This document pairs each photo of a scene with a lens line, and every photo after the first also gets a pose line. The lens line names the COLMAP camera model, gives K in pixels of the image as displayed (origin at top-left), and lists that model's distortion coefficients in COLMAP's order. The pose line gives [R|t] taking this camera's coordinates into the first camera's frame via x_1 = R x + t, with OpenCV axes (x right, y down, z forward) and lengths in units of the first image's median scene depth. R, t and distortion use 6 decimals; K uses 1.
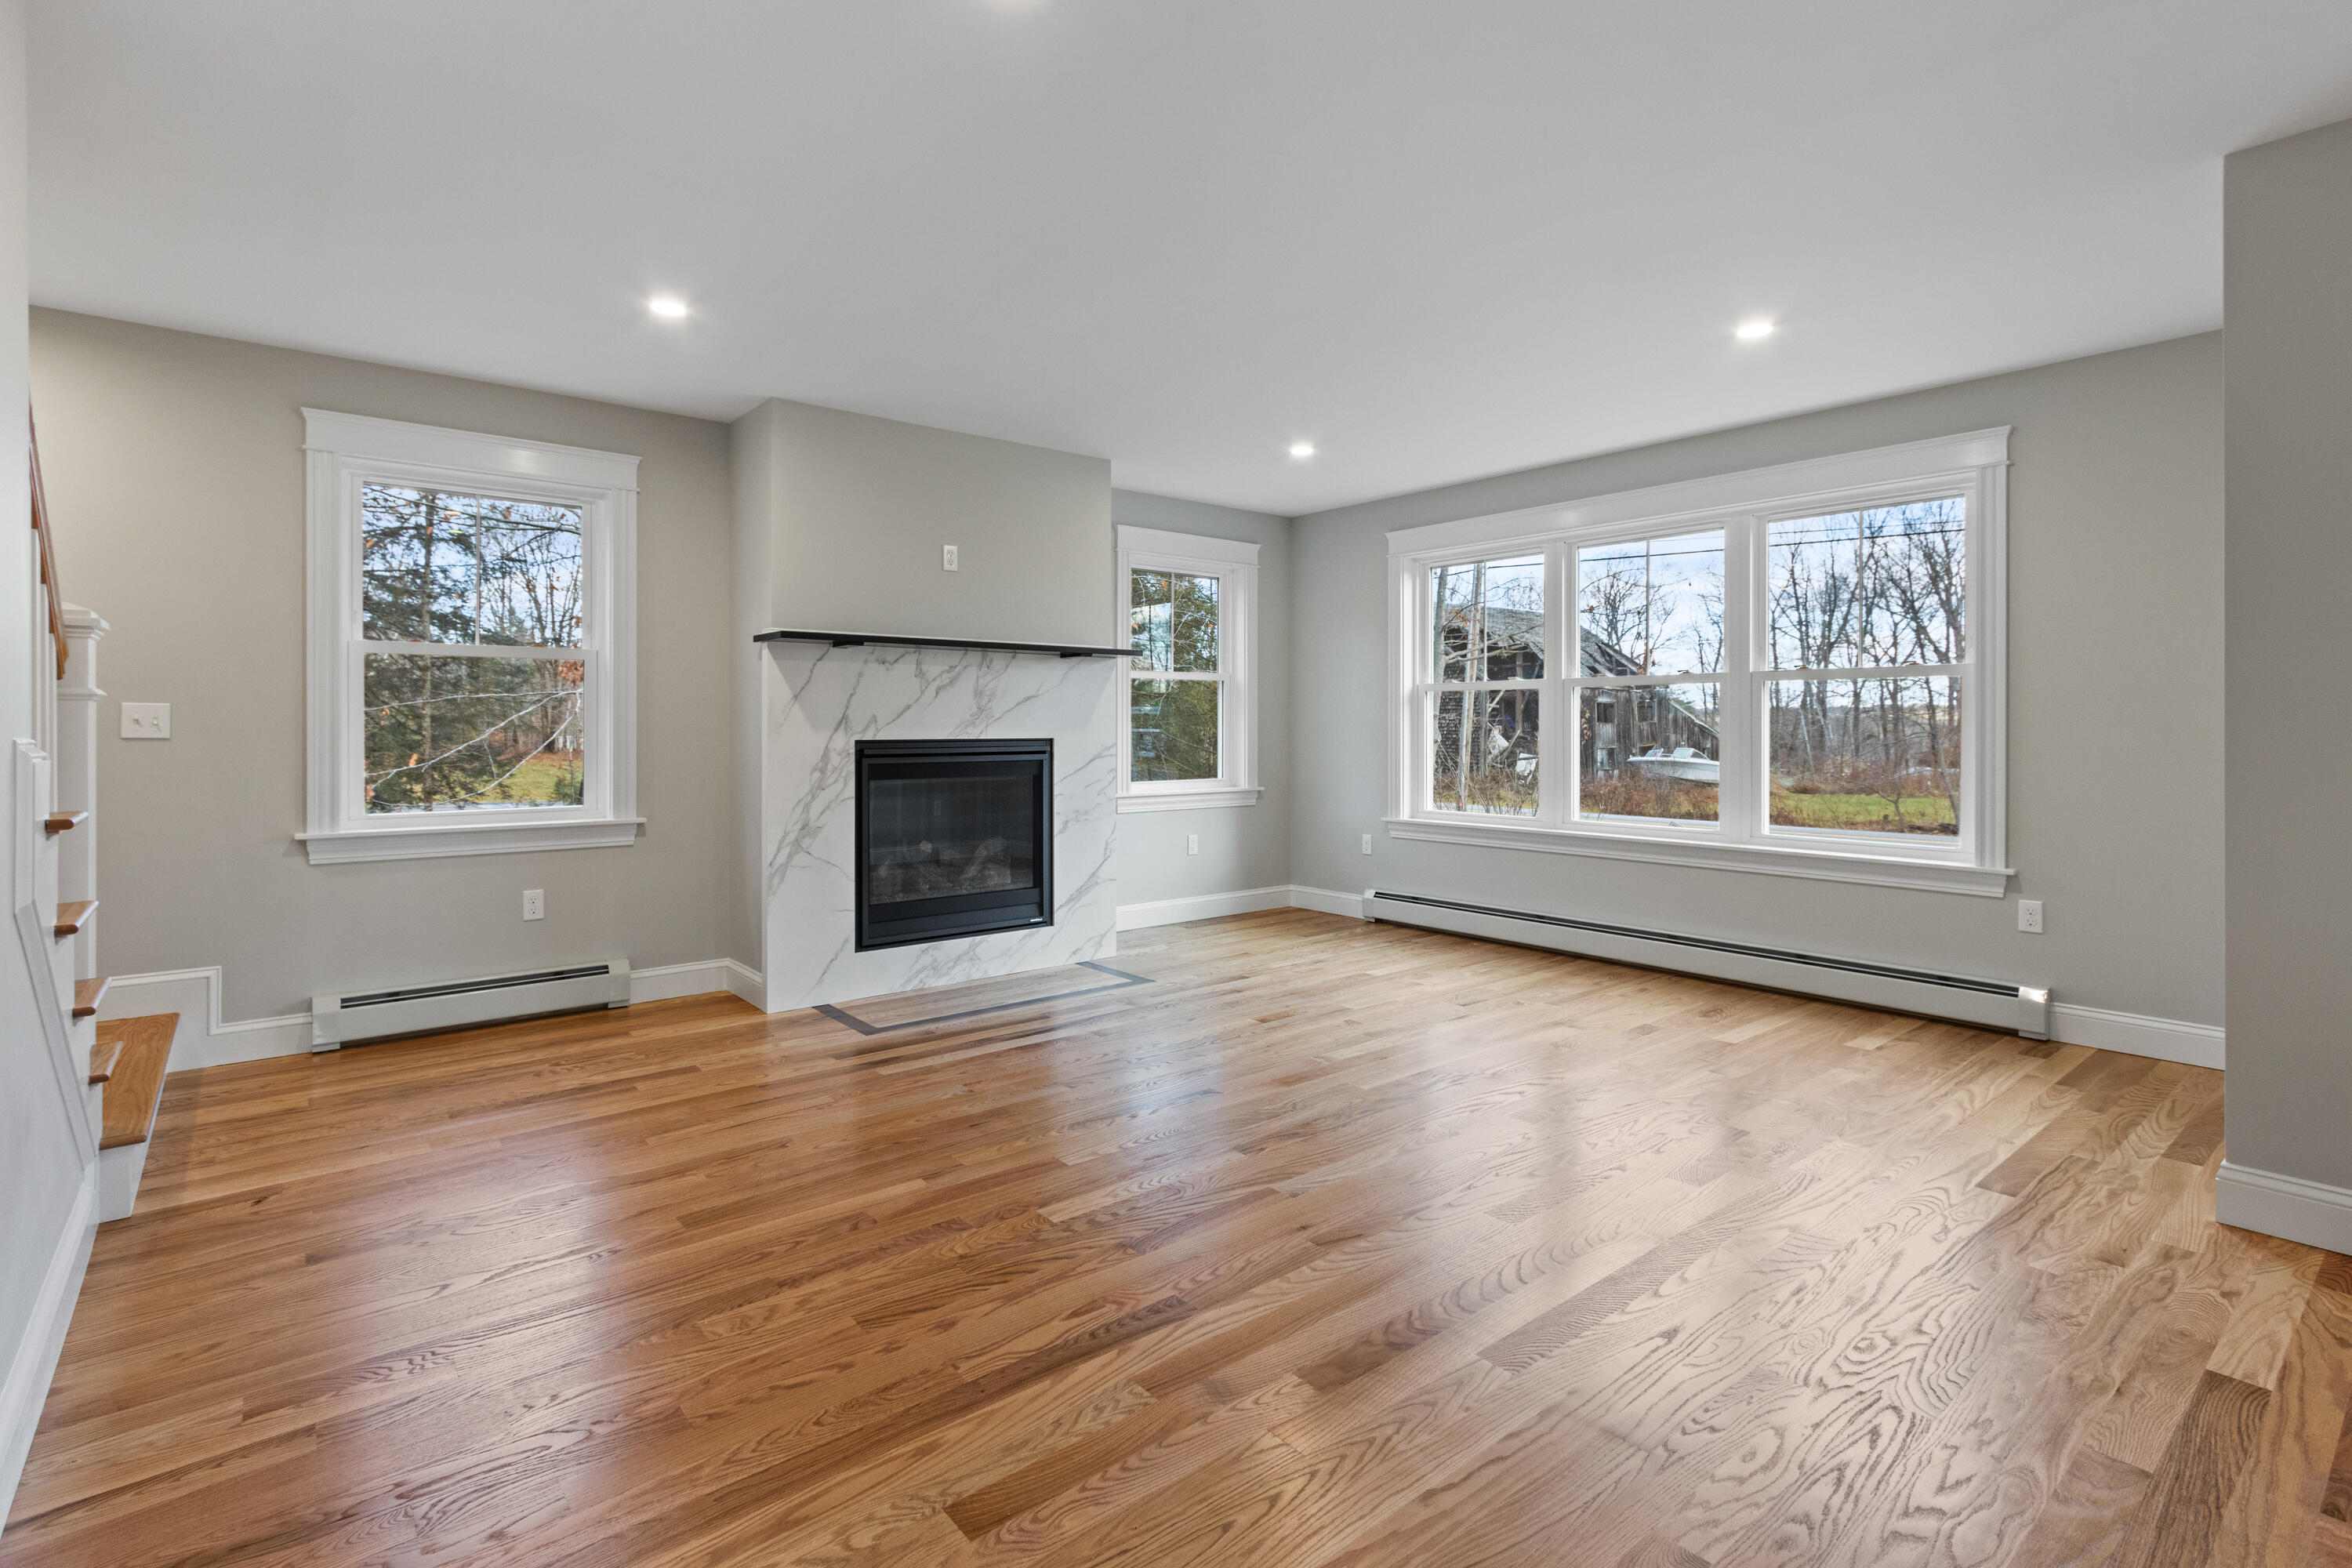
lens RADIAL K [[1112.4, 0, 1111.5], [0, 1112.4, 717.0], [0, 0, 1]] dist [-0.000180, -0.003048]
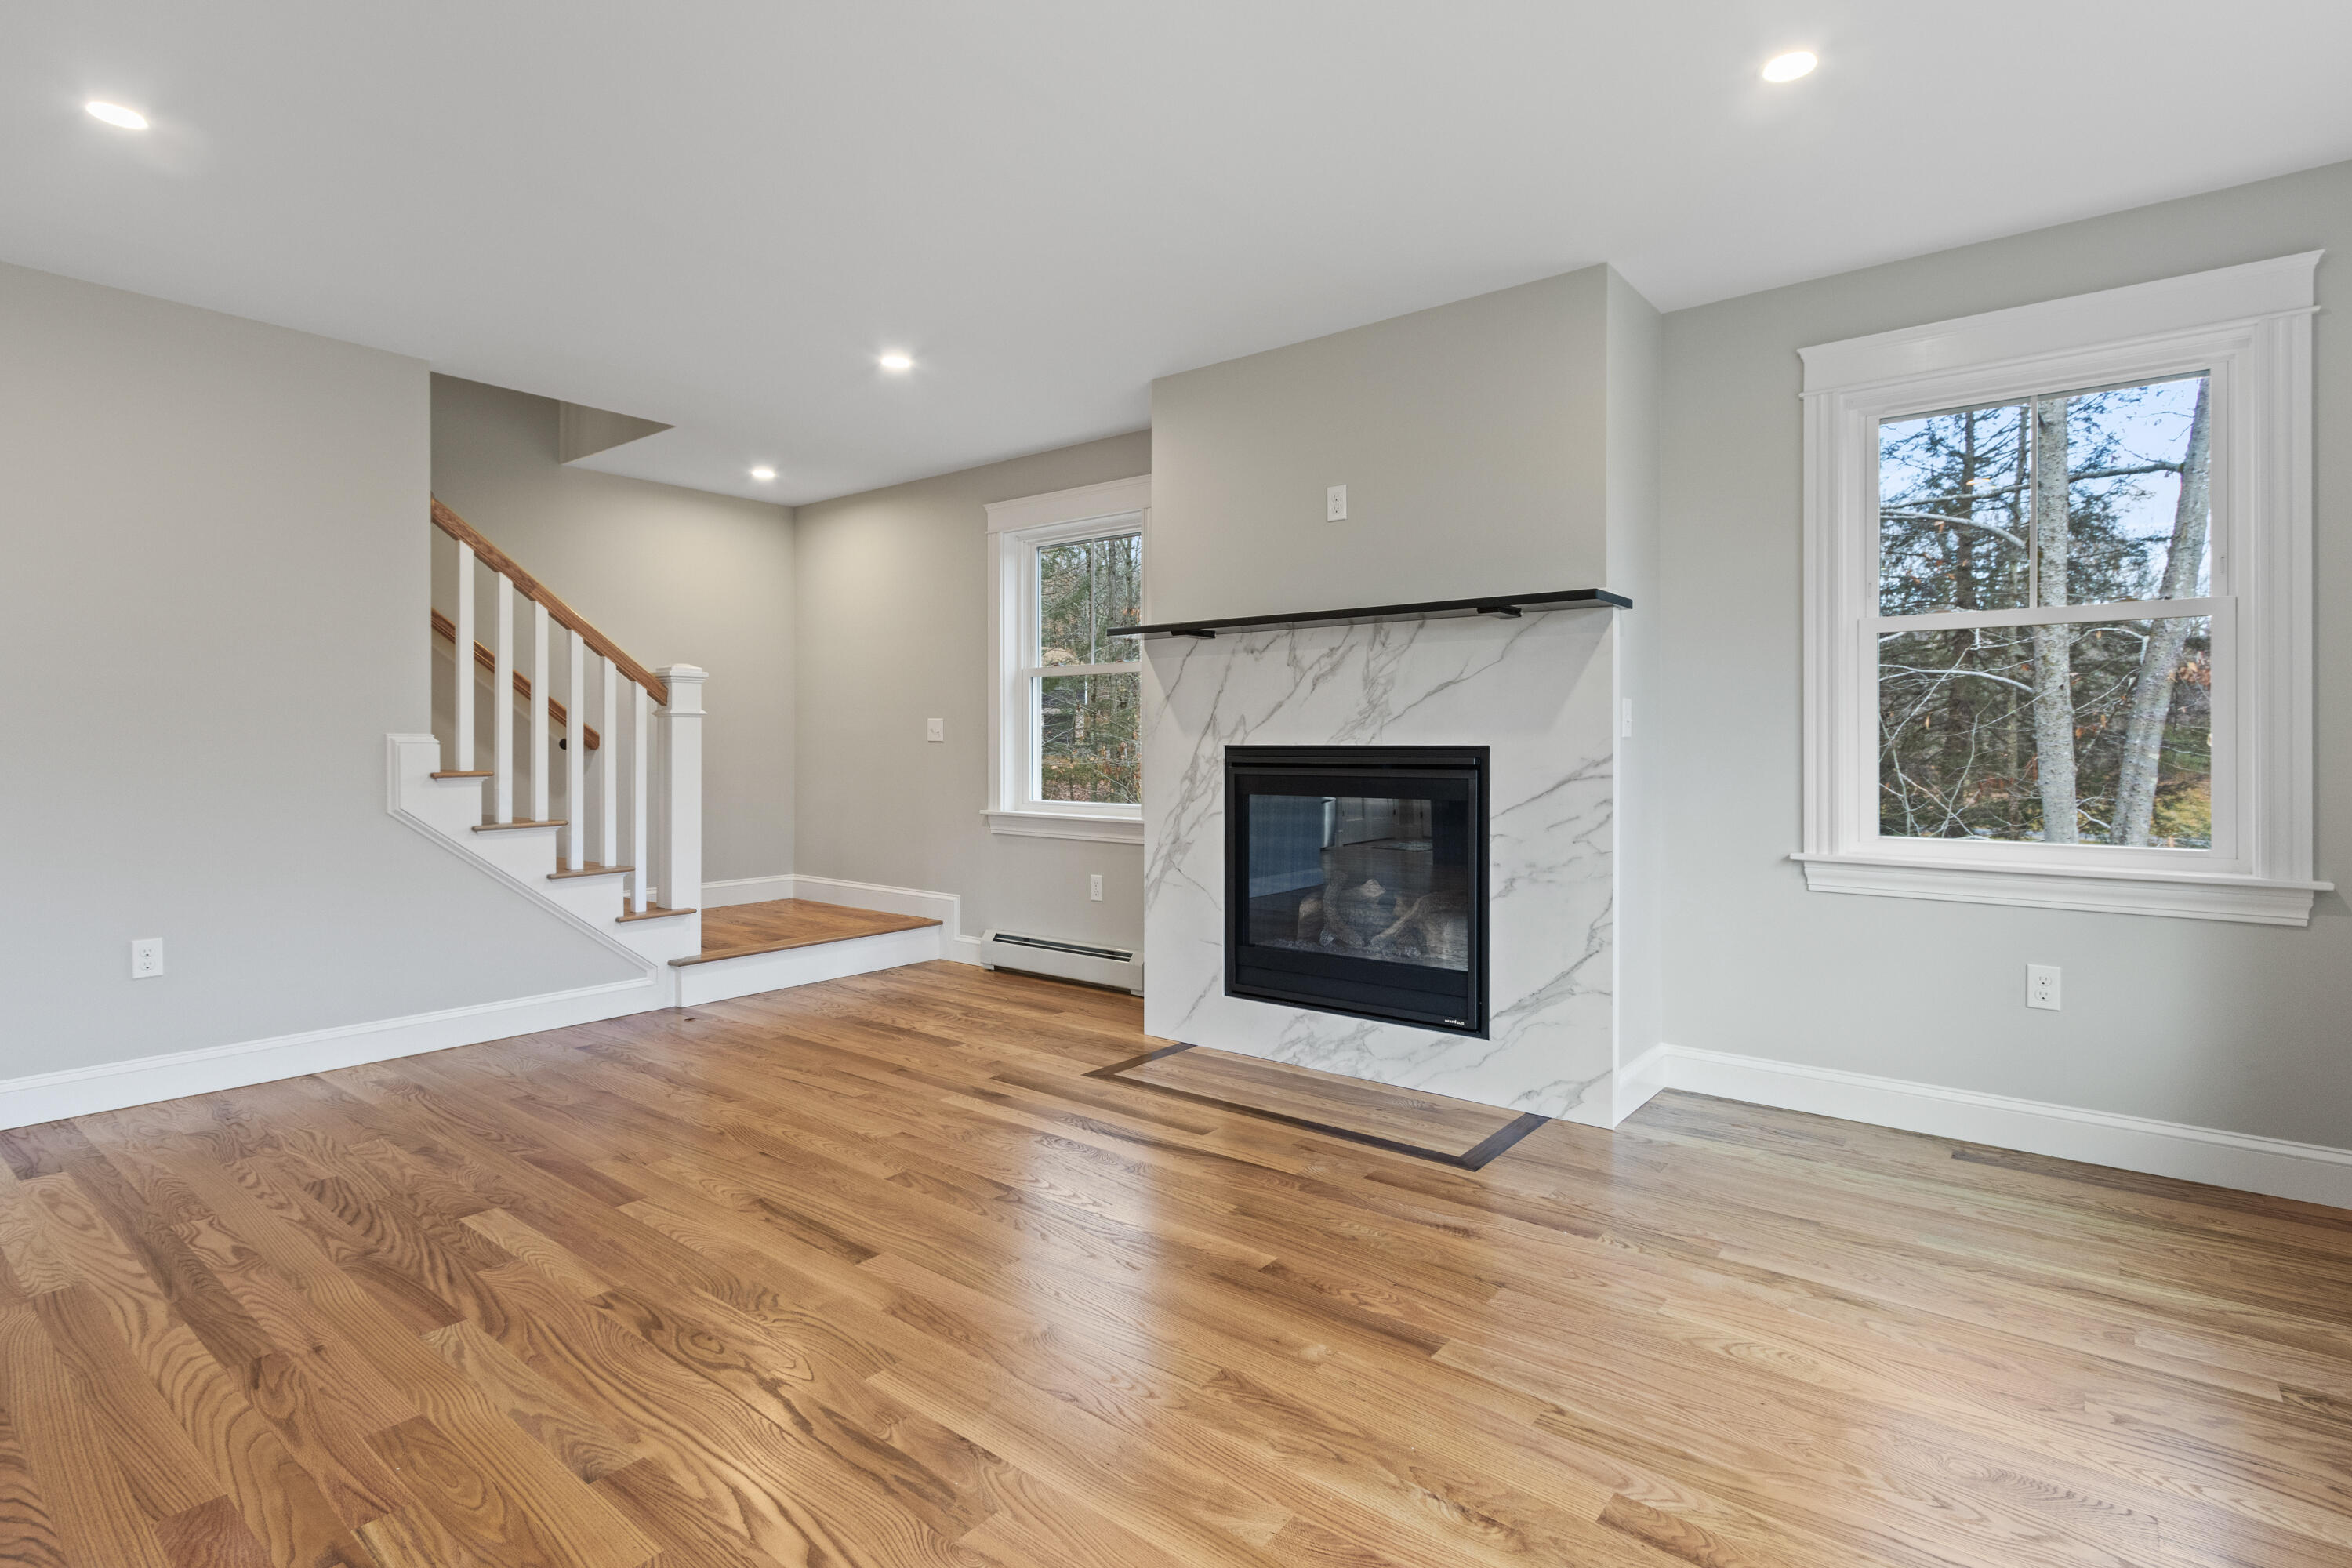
lens RADIAL K [[1112.4, 0, 1177.1], [0, 1112.4, 747.5], [0, 0, 1]] dist [-0.000180, -0.003048]
pose [[0.256654, -0.000360, -0.966503, 0.570232], [0.002883, 0.999996, 0.000393, 0.021339], [0.966499, -0.002887, 0.256654, 0.731983]]
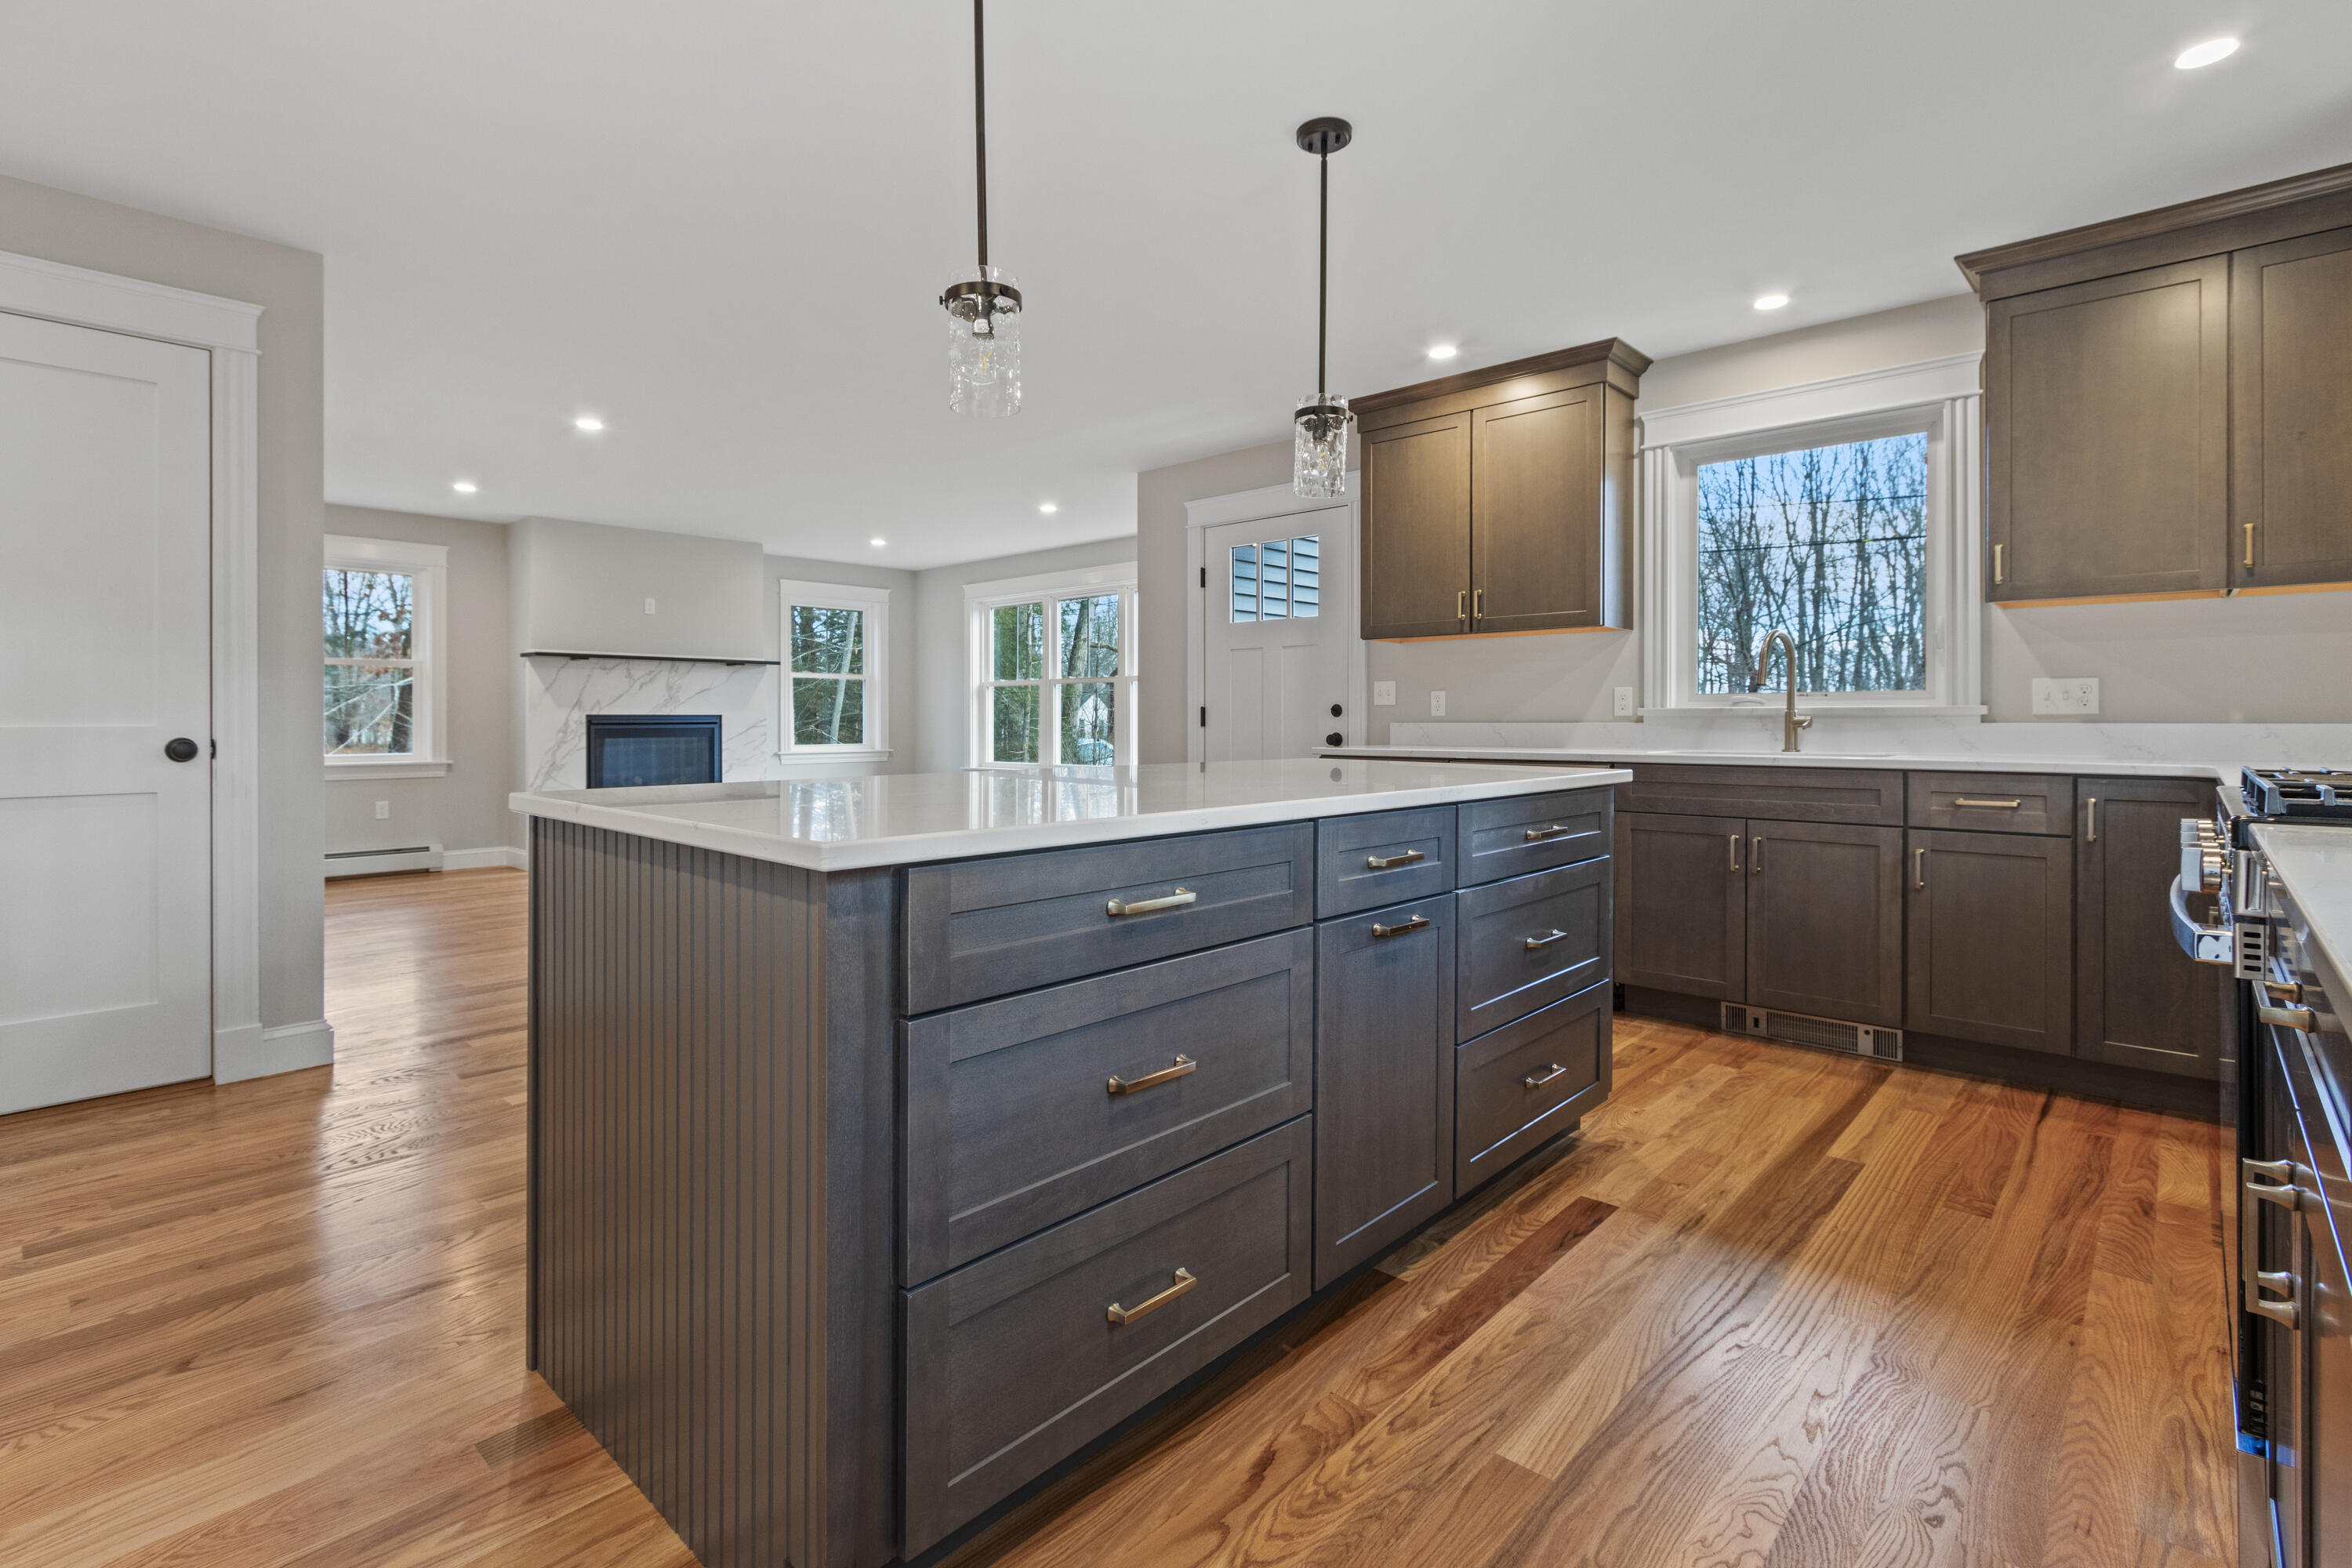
lens RADIAL K [[1112.4, 0, 1150.2], [0, 1112.4, 721.1], [0, 0, 1]] dist [-0.000180, -0.003048]
pose [[0.987572, -0.001525, 0.157159, 0.347934], [-0.000182, 0.999941, 0.010846, 0.011853], [-0.157166, -0.010740, 0.987514, -0.800610]]
